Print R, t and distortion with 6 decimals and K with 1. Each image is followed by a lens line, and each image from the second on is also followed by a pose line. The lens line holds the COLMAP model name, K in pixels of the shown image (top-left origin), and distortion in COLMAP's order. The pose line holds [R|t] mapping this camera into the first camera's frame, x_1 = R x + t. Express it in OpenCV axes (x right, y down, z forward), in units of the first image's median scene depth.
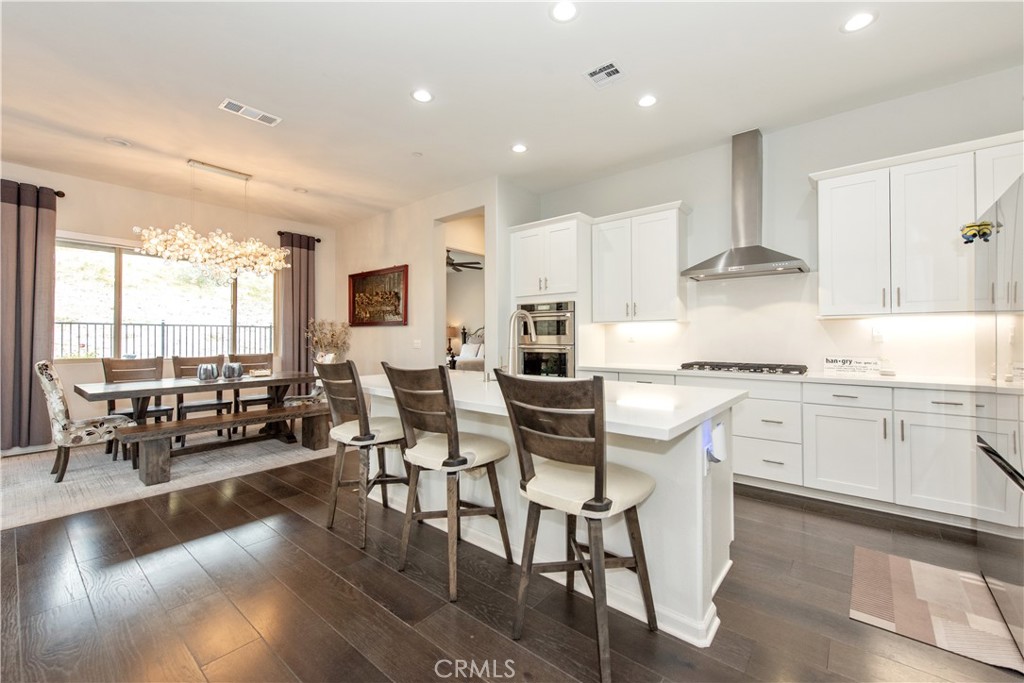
lens RADIAL K [[411.4, 0, 496.3], [0, 411.4, 333.0], [0, 0, 1]] dist [0.014552, -0.002501]
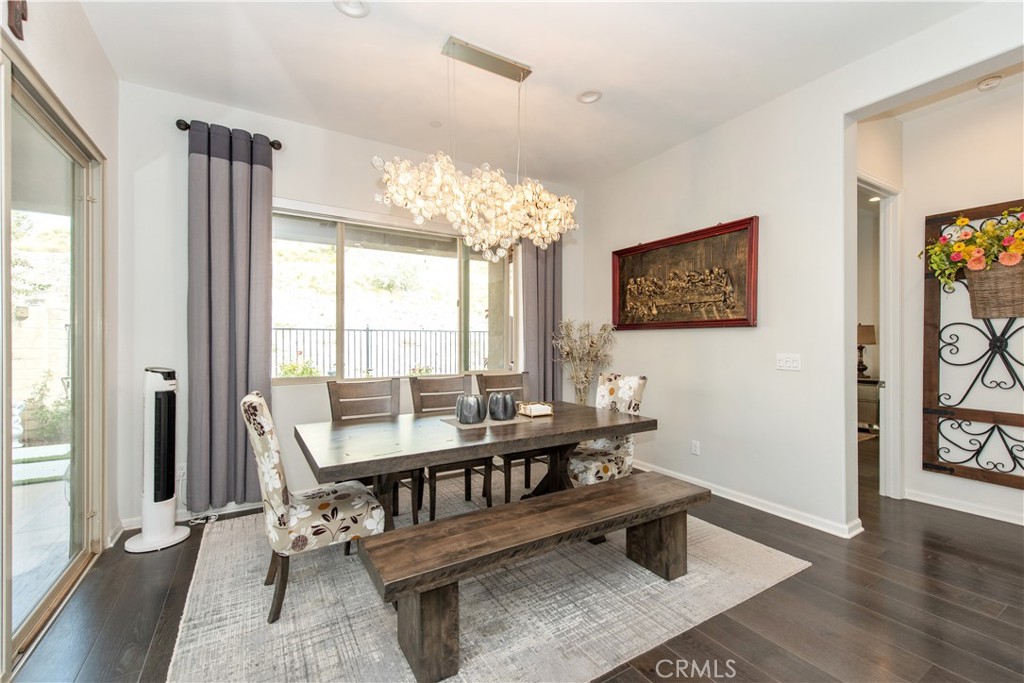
lens RADIAL K [[411.4, 0, 494.9], [0, 411.4, 339.8], [0, 0, 1]] dist [0.014552, -0.002501]
pose [[0.944043, -0.002171, -0.329816, -0.452297], [0.005017, 0.999957, 0.007779, -0.008185], [0.329785, -0.008998, 0.944013, 0.444057]]
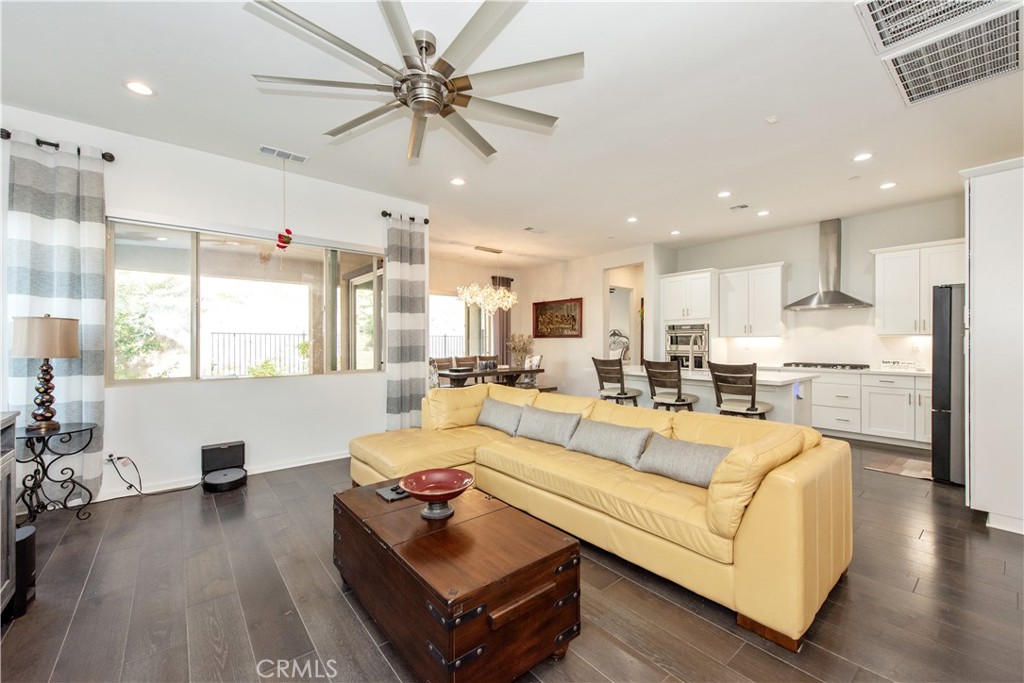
lens RADIAL K [[400.5, 0, 495.7], [0, 400.5, 344.1], [0, 0, 1]] dist [0.006232, 0.000224]
pose [[0.981471, 0.001322, -0.191605, -0.301632], [0.002230, 0.999830, 0.018319, -0.027320], [0.191596, -0.018407, 0.981301, -0.643291]]
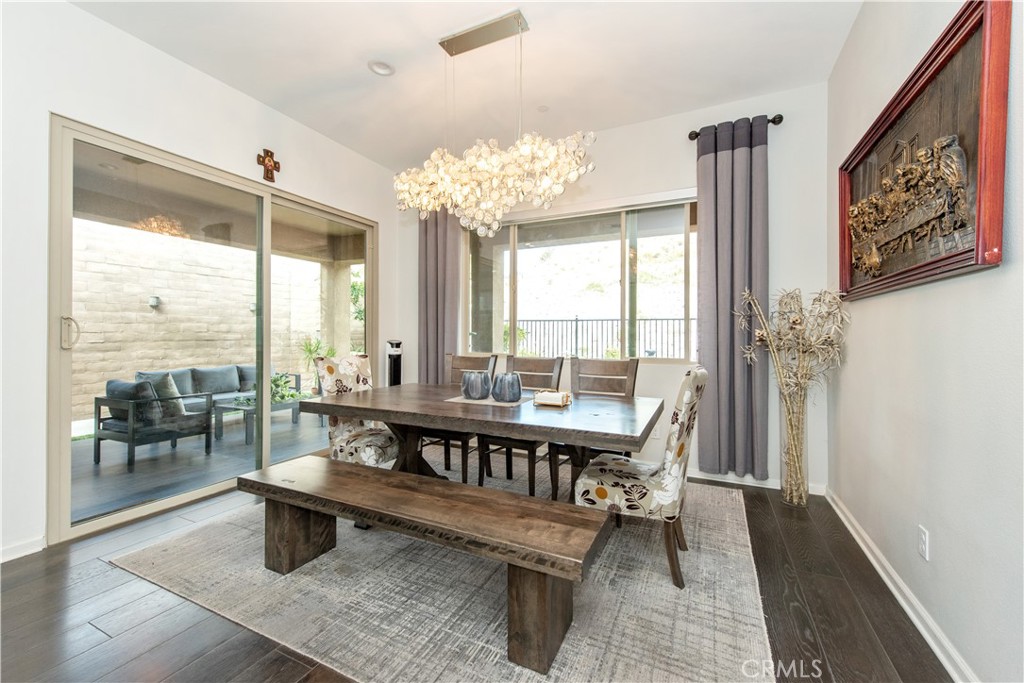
lens RADIAL K [[400.5, 0, 546.2], [0, 400.5, 331.5], [0, 0, 1]] dist [0.006232, 0.000224]
pose [[0.298534, -0.007965, -0.954366, -0.114454], [0.004645, 0.999965, -0.006892, 0.020964], [0.954388, -0.002375, 0.298561, 0.888501]]
